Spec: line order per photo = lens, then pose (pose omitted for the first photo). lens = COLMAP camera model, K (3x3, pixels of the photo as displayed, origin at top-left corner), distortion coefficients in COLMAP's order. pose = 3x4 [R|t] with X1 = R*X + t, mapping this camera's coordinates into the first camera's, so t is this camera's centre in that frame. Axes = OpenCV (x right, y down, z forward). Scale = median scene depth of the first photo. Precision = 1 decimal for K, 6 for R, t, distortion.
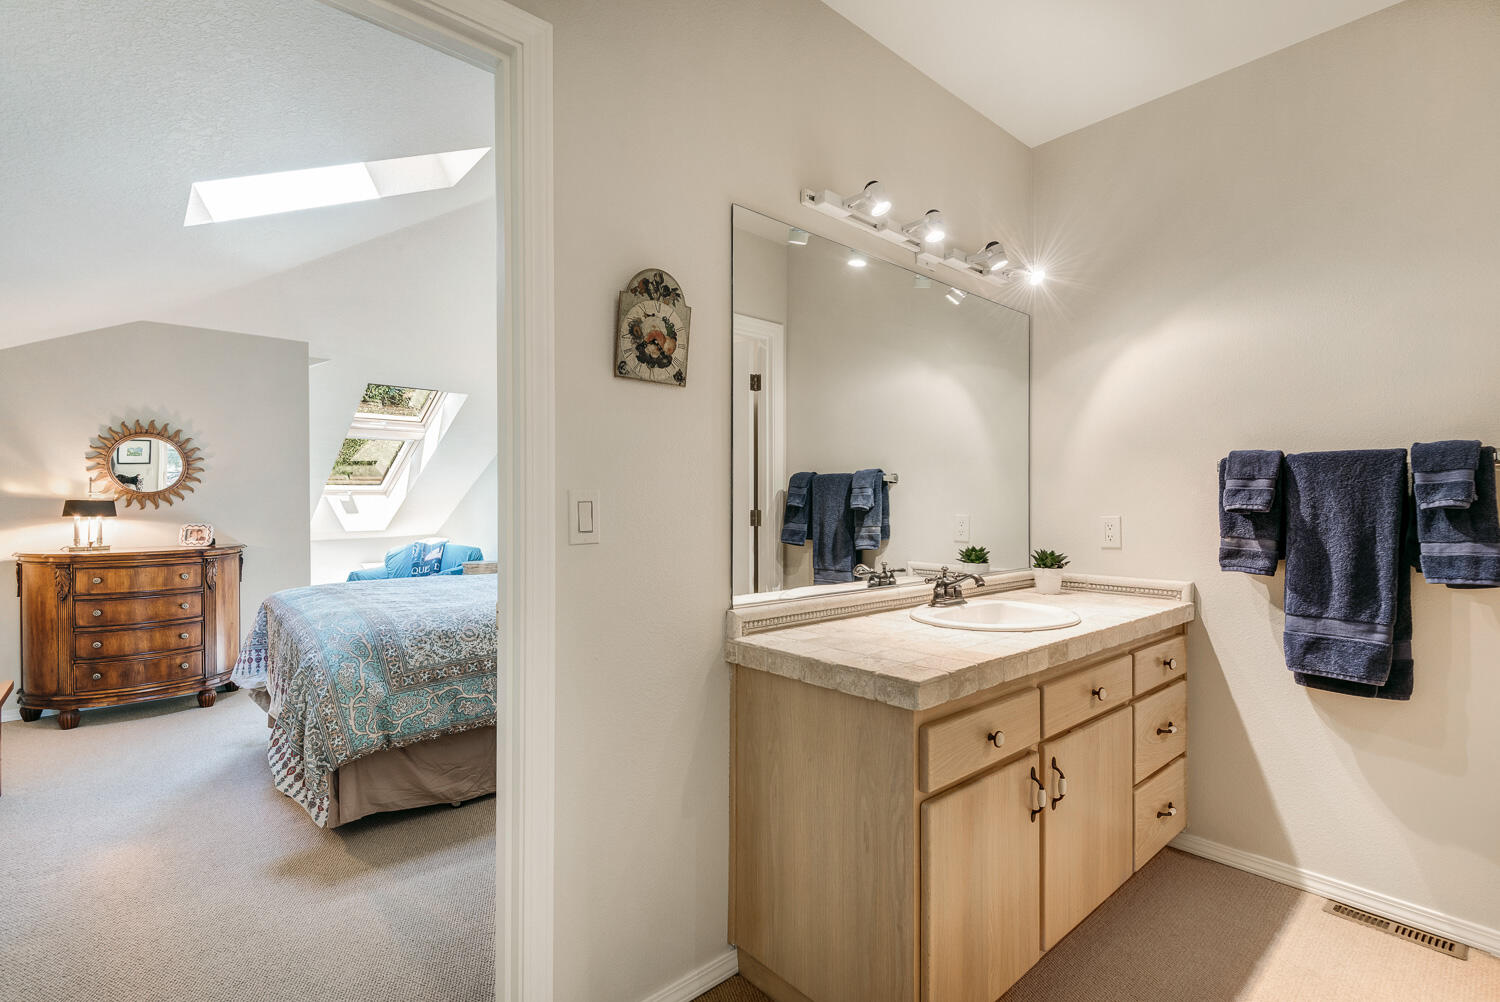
lens RADIAL K [[695.4, 0, 750.9], [0, 695.4, 494.7], [0, 0, 1]] dist [0.015435, -0.004499]
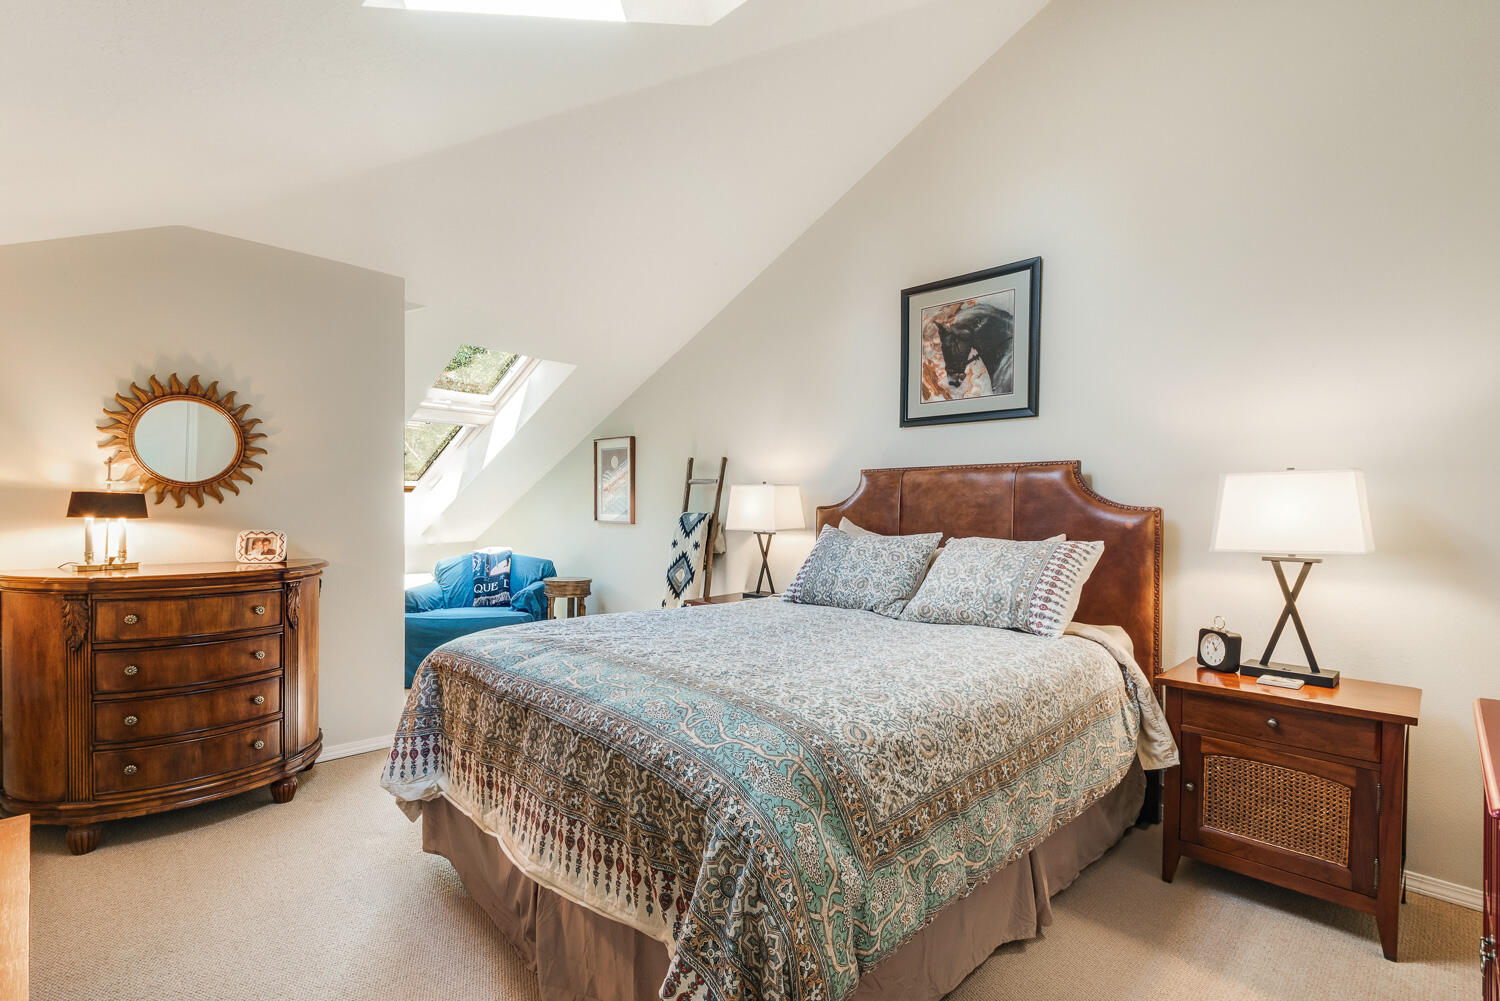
lens RADIAL K [[695.4, 0, 743.2], [0, 695.4, 511.7], [0, 0, 1]] dist [0.015435, -0.004499]
pose [[0.997035, 0.016112, 0.075250, -0.403276], [-0.017423, 0.999707, 0.016798, 0.004272], [-0.074957, -0.018060, 0.997023, 0.308241]]
